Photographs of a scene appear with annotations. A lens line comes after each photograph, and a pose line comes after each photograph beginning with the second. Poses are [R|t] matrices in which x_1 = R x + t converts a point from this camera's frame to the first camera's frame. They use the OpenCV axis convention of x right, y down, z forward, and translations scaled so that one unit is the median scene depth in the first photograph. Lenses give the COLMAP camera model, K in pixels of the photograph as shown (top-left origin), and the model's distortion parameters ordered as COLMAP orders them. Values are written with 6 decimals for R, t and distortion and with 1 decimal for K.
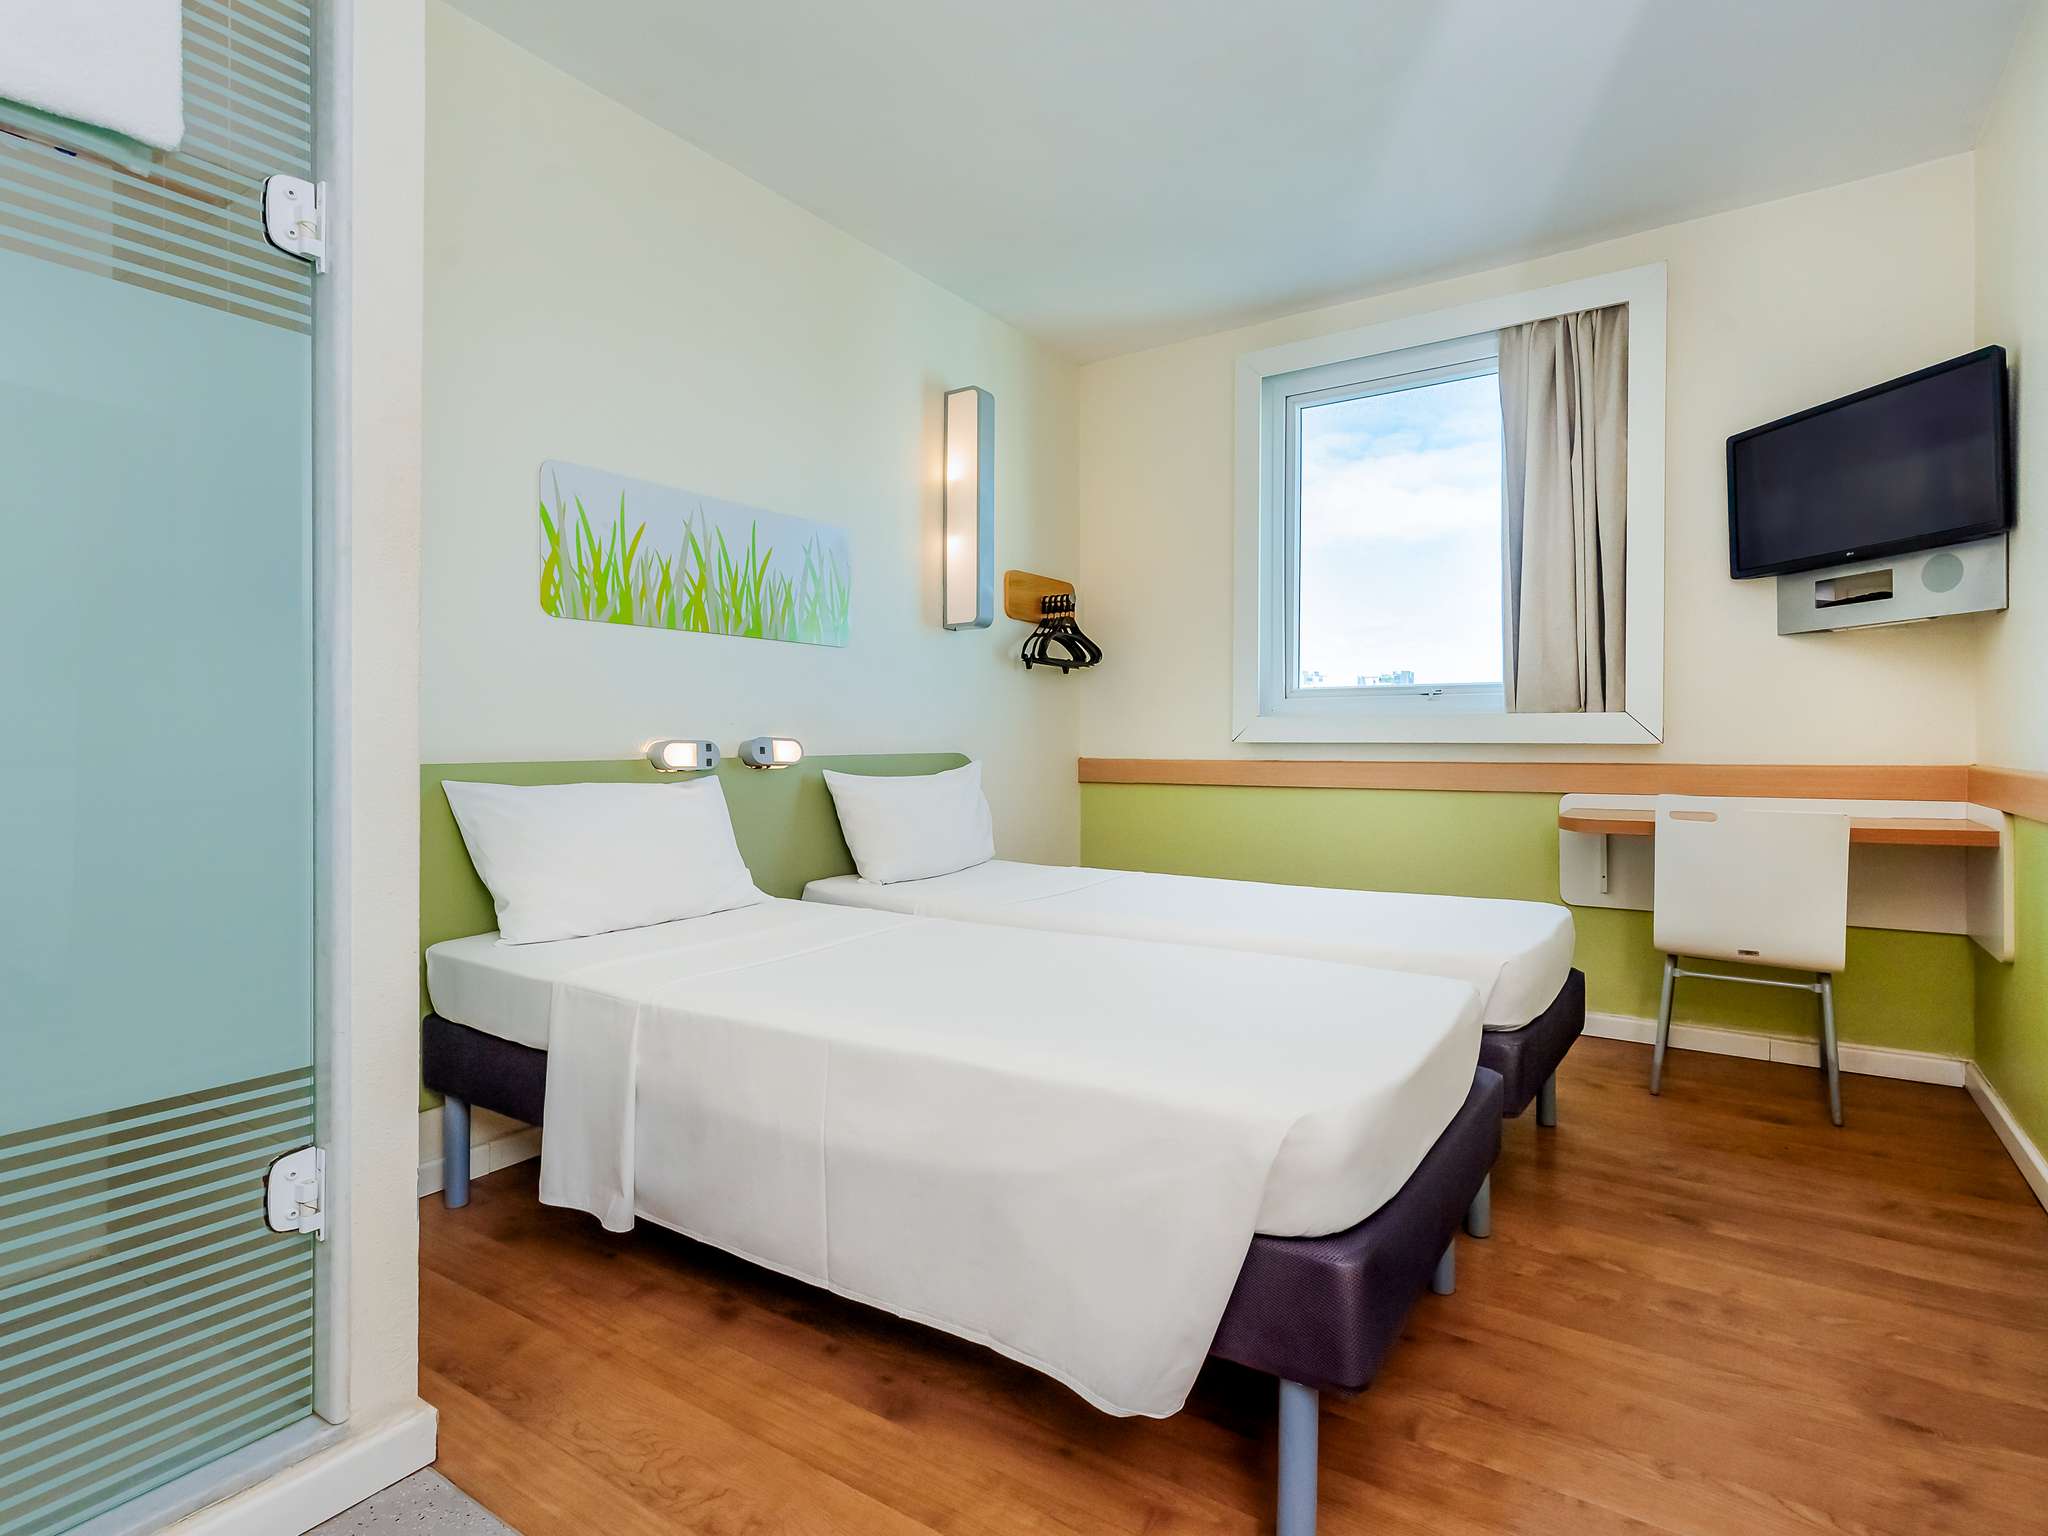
lens RADIAL K [[981.2, 0, 1029.9], [0, 981.2, 734.8], [0, 0, 1]] dist [0.001386, 0.000124]
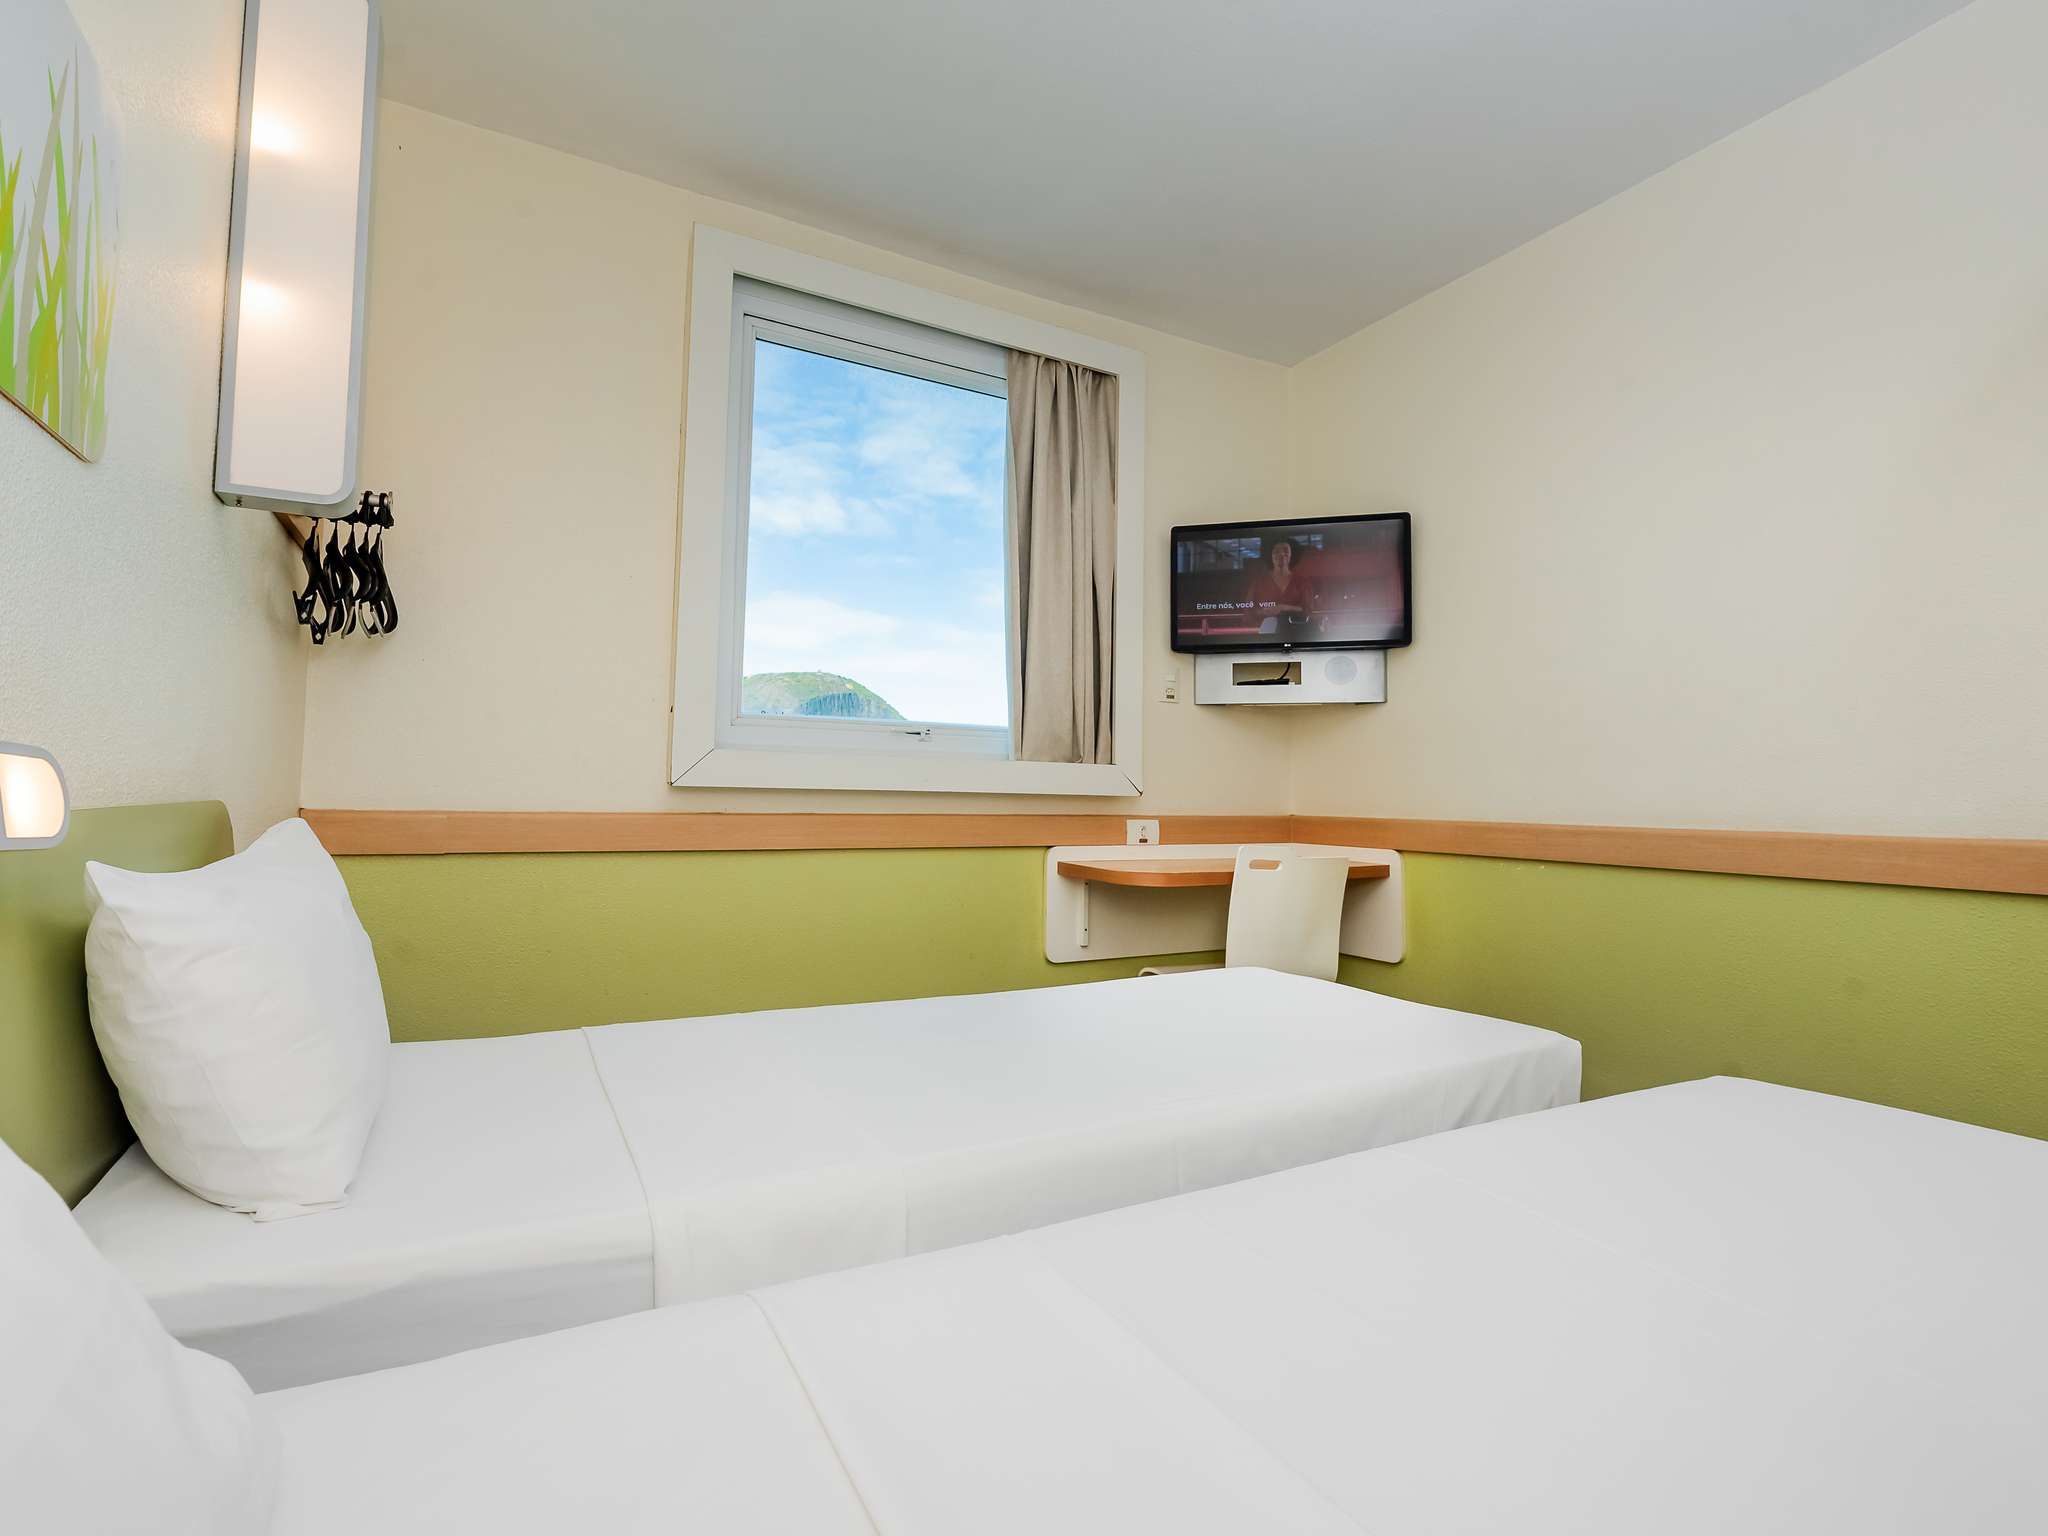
lens RADIAL K [[902.2, 0, 926.8], [0, 902.2, 741.9], [0, 0, 1]] dist [-0.000053, -0.000025]
pose [[0.462704, 0.053326, 0.884908, -0.297199], [-0.022810, 0.998575, -0.048250, 0.003520], [-0.886219, 0.002141, 0.463261, 0.683147]]
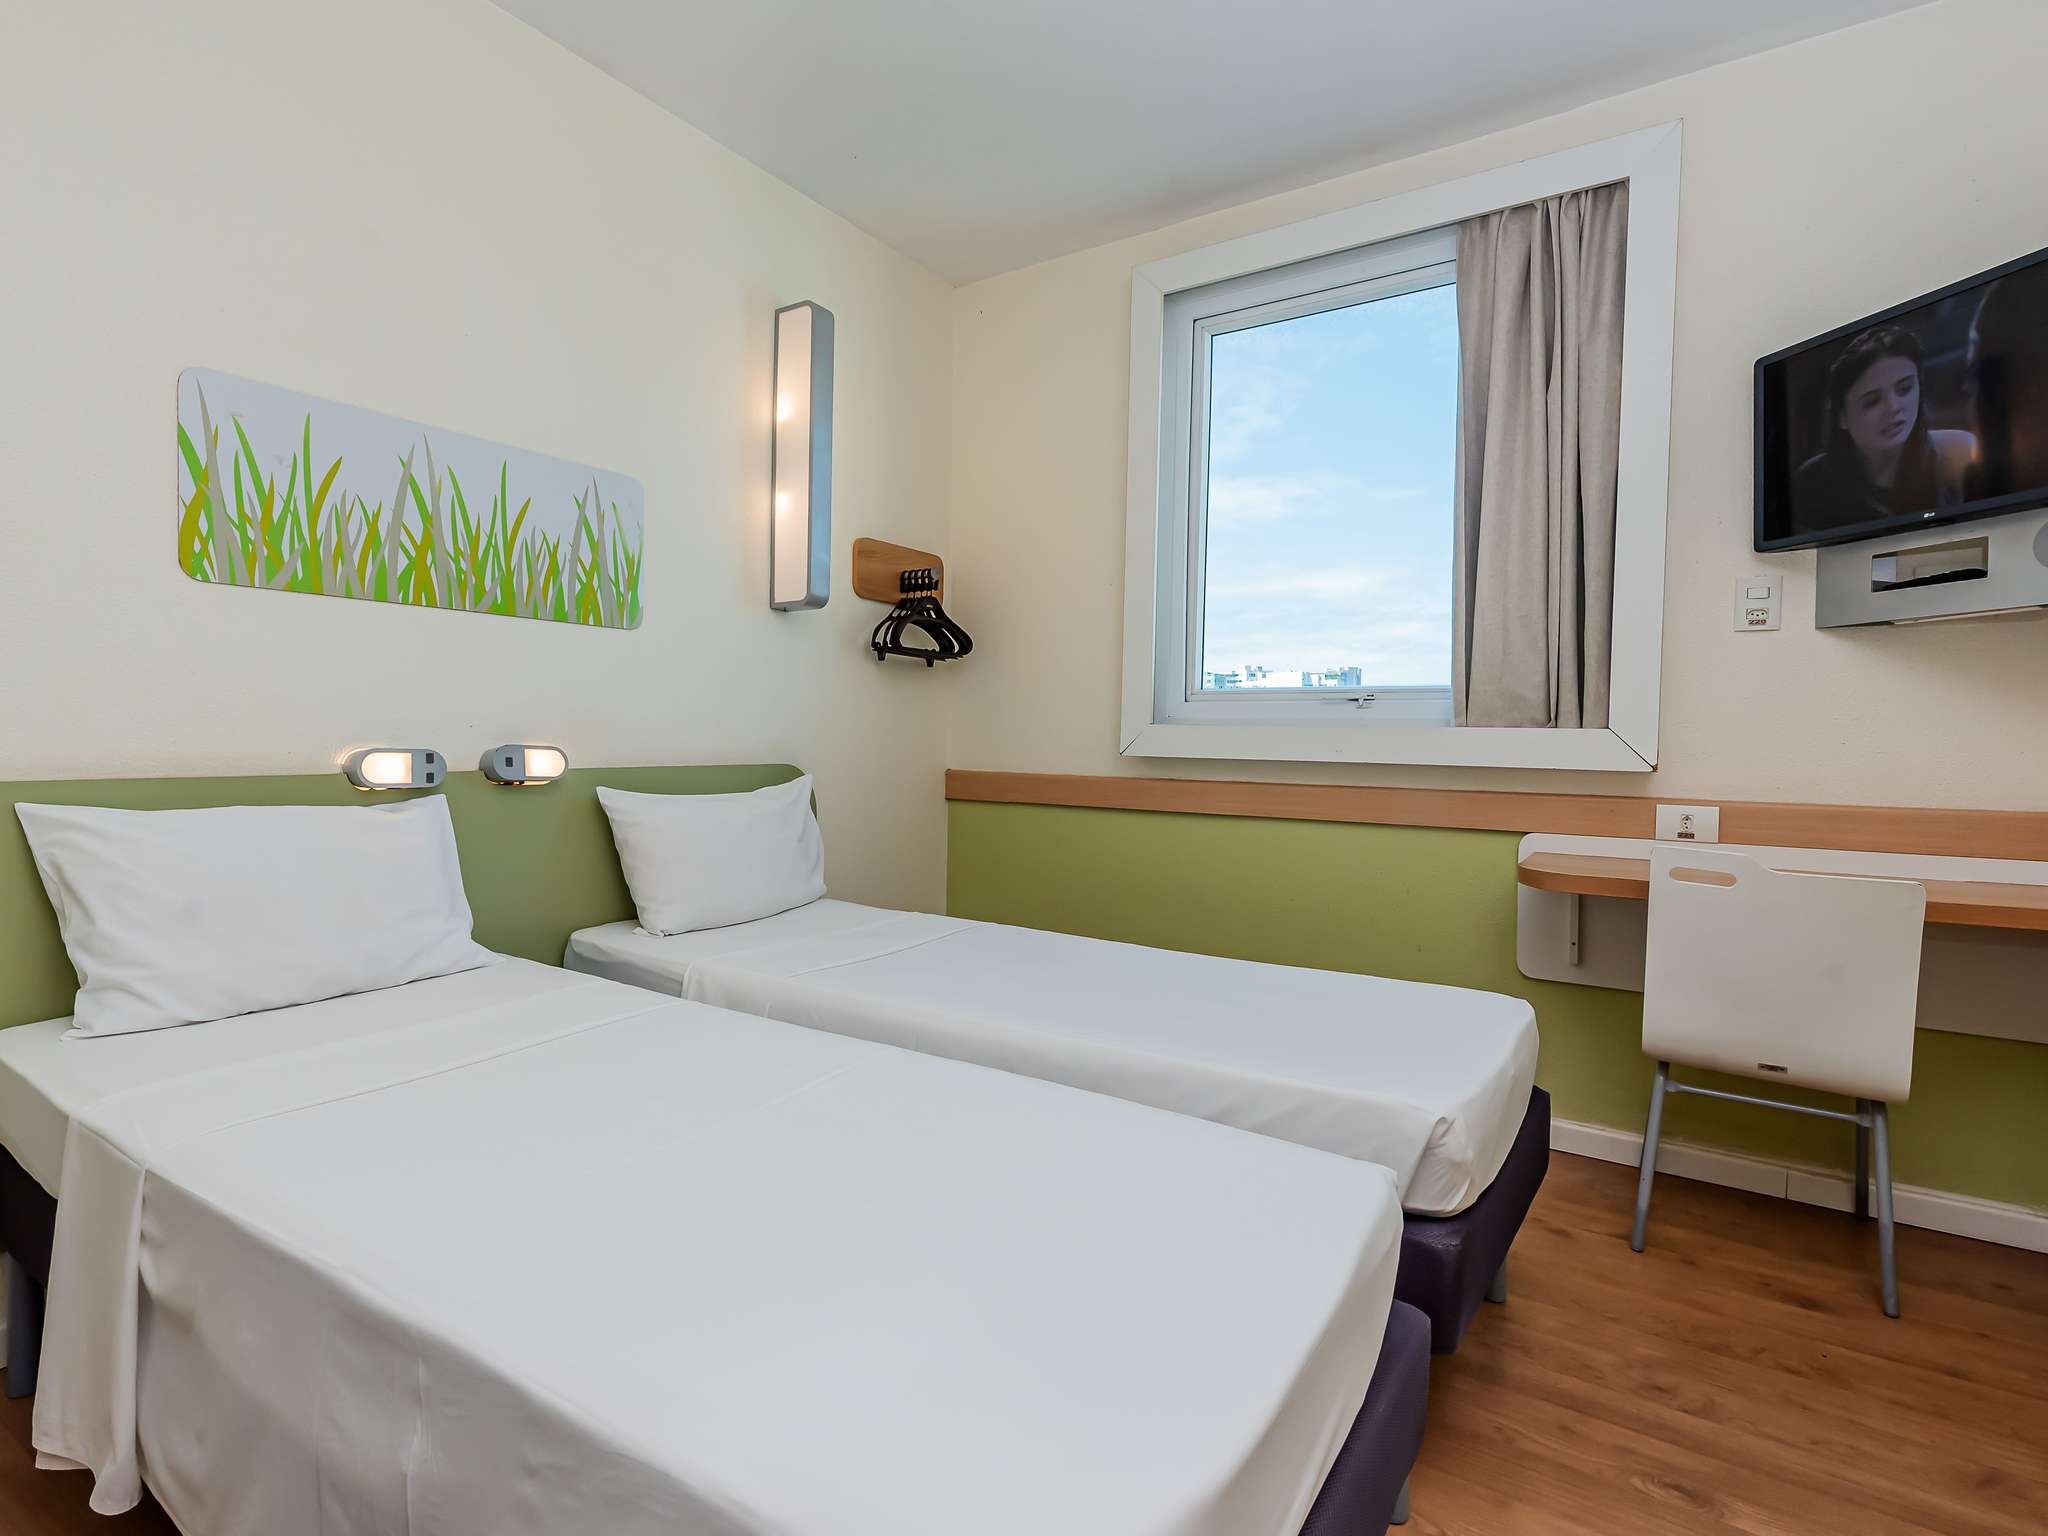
lens RADIAL K [[1005.0, 0, 1024.0], [0, 1005.0, 768.0], [0, 0, 1]] dist [-0.003806, -0.000599]
pose [[0.998804, 0.008822, 0.048095, 0.108792], [-0.010683, 0.999199, 0.038573, -0.016127], [-0.047716, -0.039041, 0.998098, 0.225833]]
